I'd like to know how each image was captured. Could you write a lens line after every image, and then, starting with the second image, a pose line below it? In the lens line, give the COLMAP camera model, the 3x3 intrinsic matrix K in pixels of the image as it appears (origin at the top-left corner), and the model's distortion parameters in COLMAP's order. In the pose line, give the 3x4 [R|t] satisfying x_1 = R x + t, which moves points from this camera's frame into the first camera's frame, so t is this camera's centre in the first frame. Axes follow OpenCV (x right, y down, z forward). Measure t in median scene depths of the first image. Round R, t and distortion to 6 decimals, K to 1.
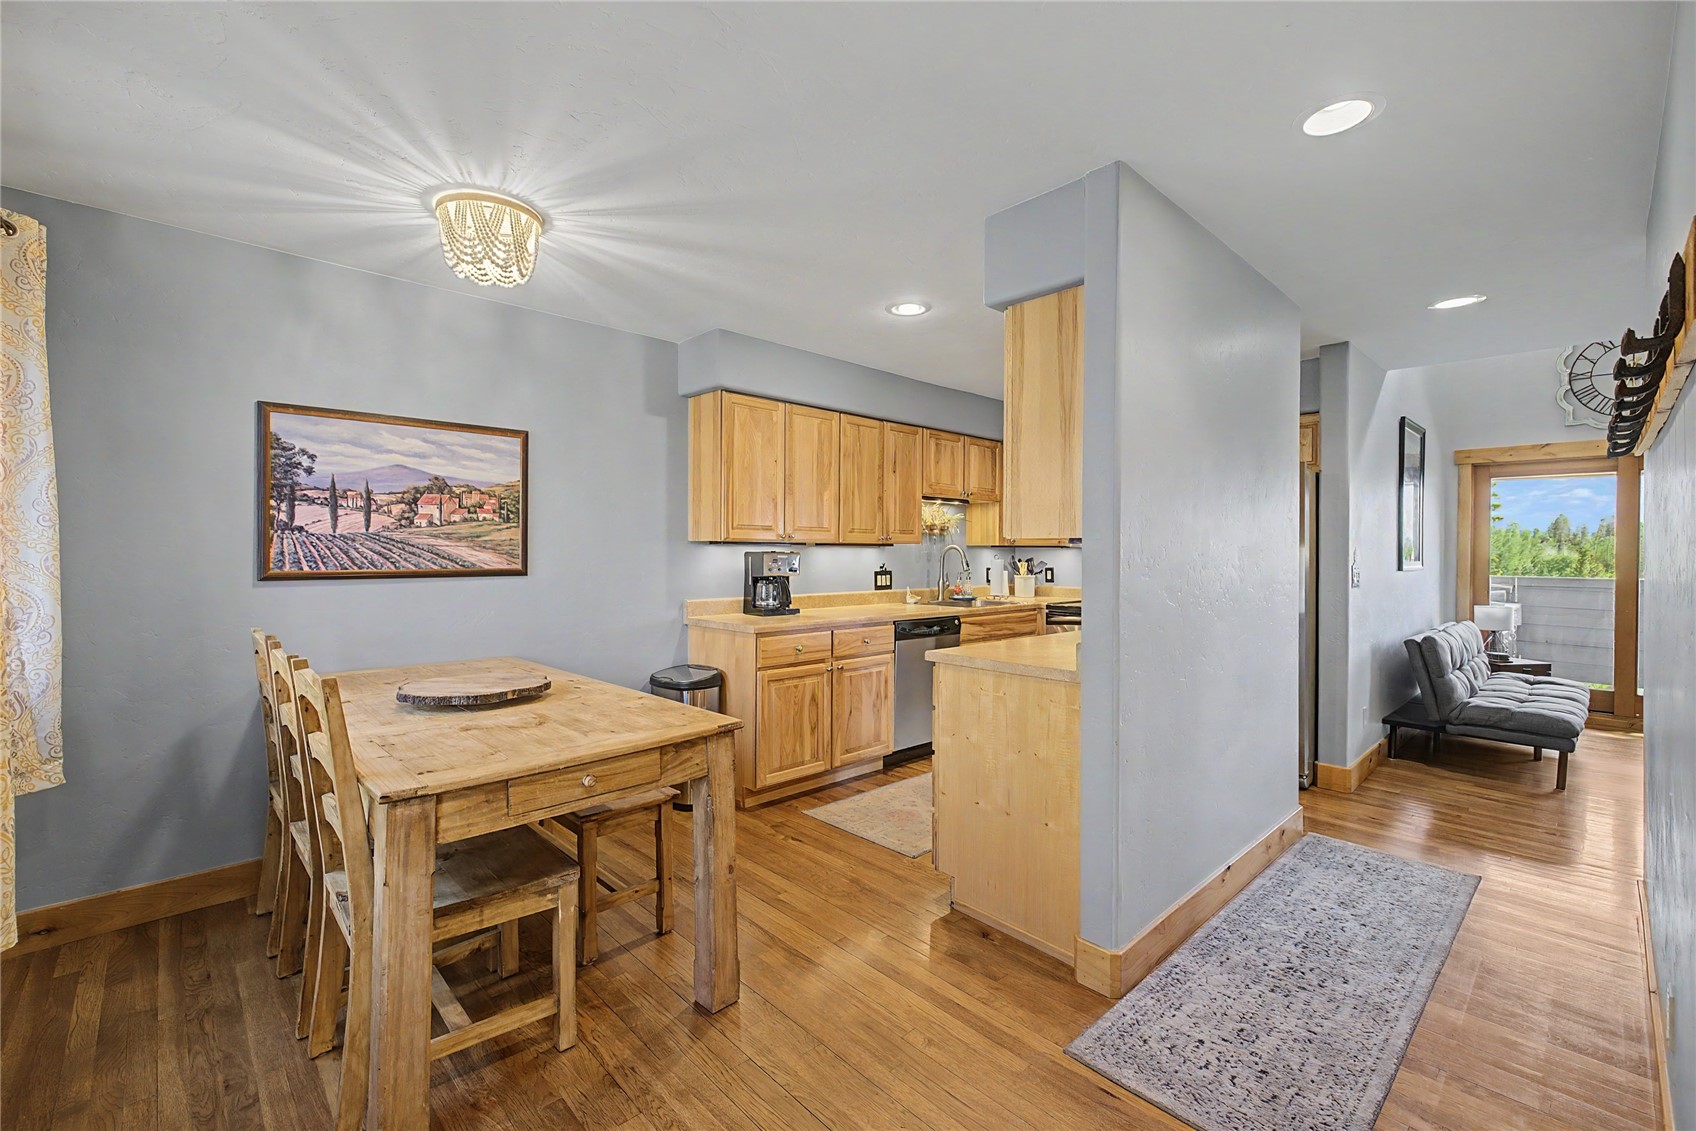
lens RADIAL K [[717.9, 0, 847.0], [0, 717.9, 560.5], [0, 0, 1]] dist [0.007349, -0.001725]
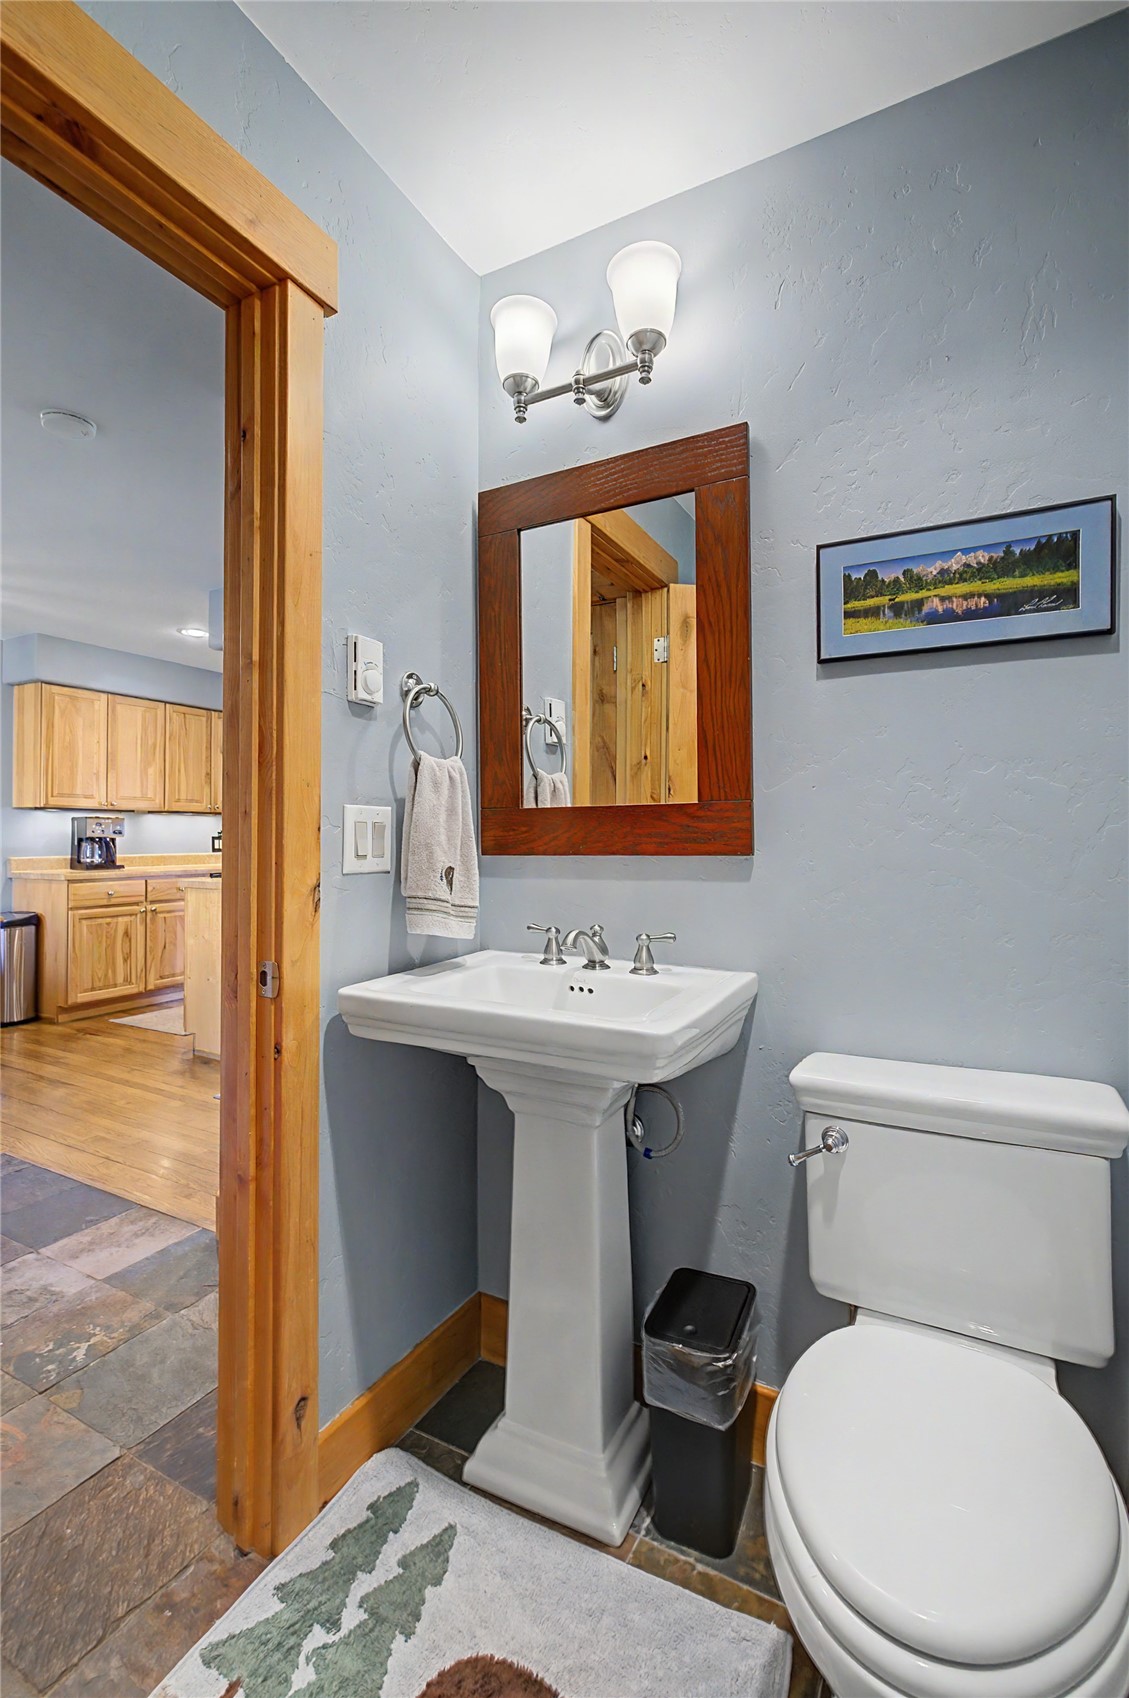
lens RADIAL K [[766.1, 0, 561.6], [0, 766.1, 831.3], [0, 0, 1]] dist [-0.003208, -0.000172]
pose [[0.951189, -0.002705, 0.308598, 0.242663], [0.008051, 0.999839, -0.016053, 0.039157], [-0.308505, 0.017754, 0.951057, -0.458877]]
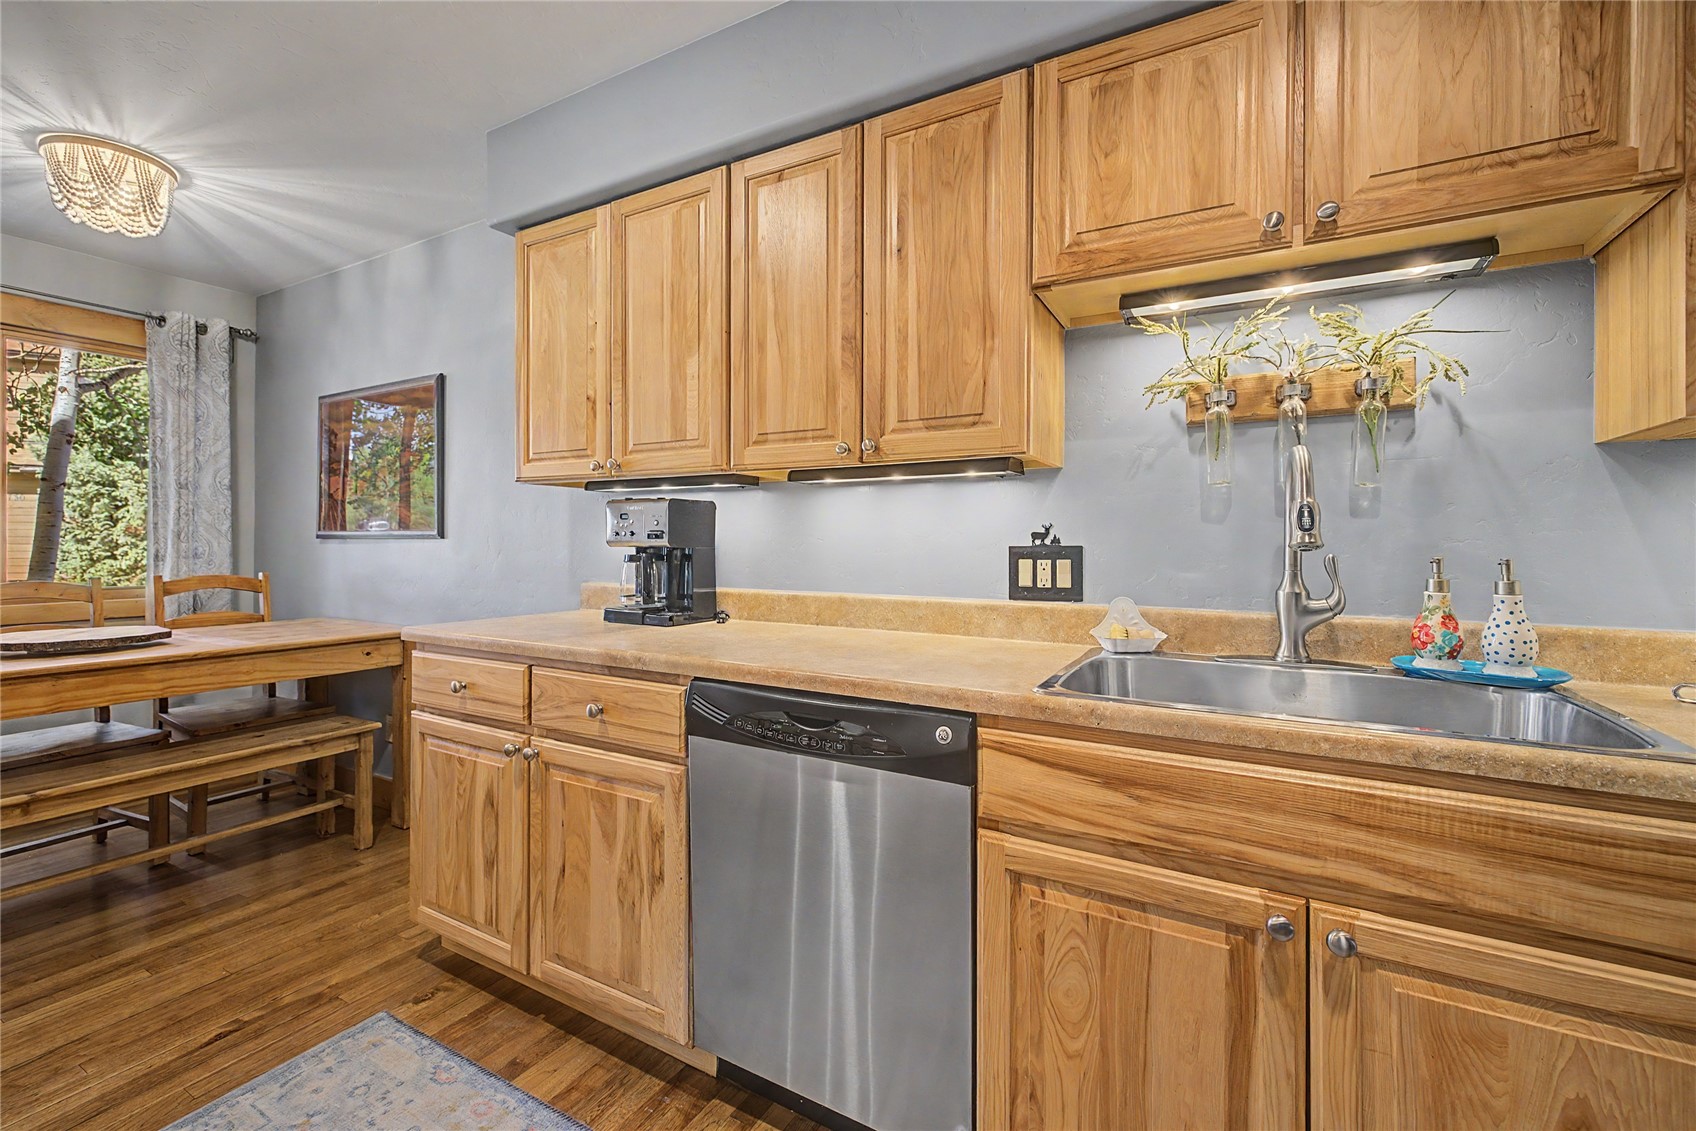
lens RADIAL K [[717.9, 0, 860.1], [0, 717.9, 544.8], [0, 0, 1]] dist [0.007349, -0.001725]
pose [[0.285590, -0.001859, -0.958350, 0.445253], [-0.014443, 0.999876, -0.006244, 0.021646], [0.958243, 0.015625, 0.285528, 1.018921]]
